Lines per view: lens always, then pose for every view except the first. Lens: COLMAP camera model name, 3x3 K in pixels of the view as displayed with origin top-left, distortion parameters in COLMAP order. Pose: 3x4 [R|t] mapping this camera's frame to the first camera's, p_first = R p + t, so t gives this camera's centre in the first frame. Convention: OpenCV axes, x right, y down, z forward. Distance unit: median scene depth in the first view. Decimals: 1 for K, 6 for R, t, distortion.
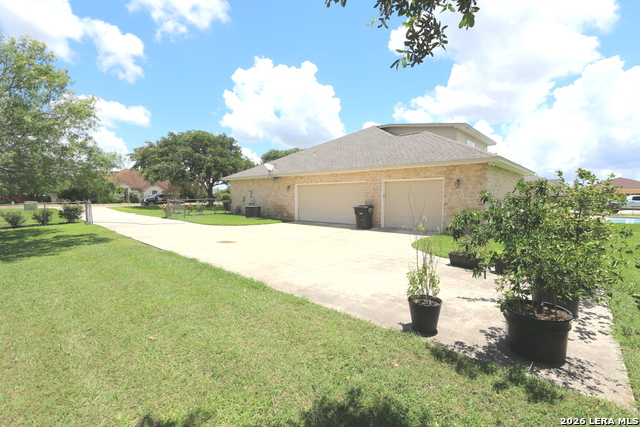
lens RADIAL K [[293.0, 0, 319.1], [0, 293.0, 220.2], [0, 0, 1]] dist [-0.019702, 0.000899]
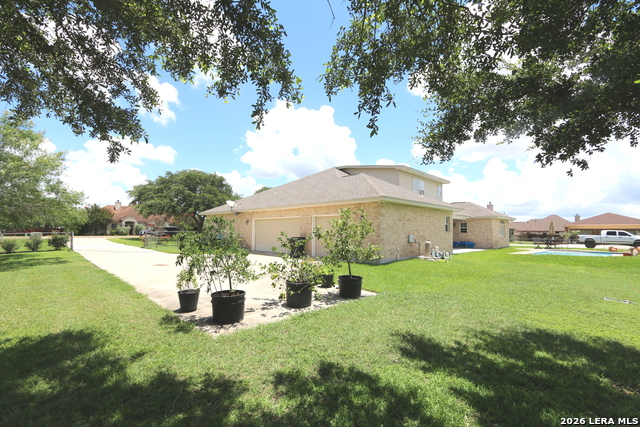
lens RADIAL K [[293.0, 0, 319.1], [0, 293.0, 220.2], [0, 0, 1]] dist [-0.019702, 0.000899]
pose [[0.999025, 0.004828, -0.043887, 0.185936], [-0.009958, 0.993030, -0.117440, 0.011133], [0.043014, 0.117763, 0.992110, -0.092946]]
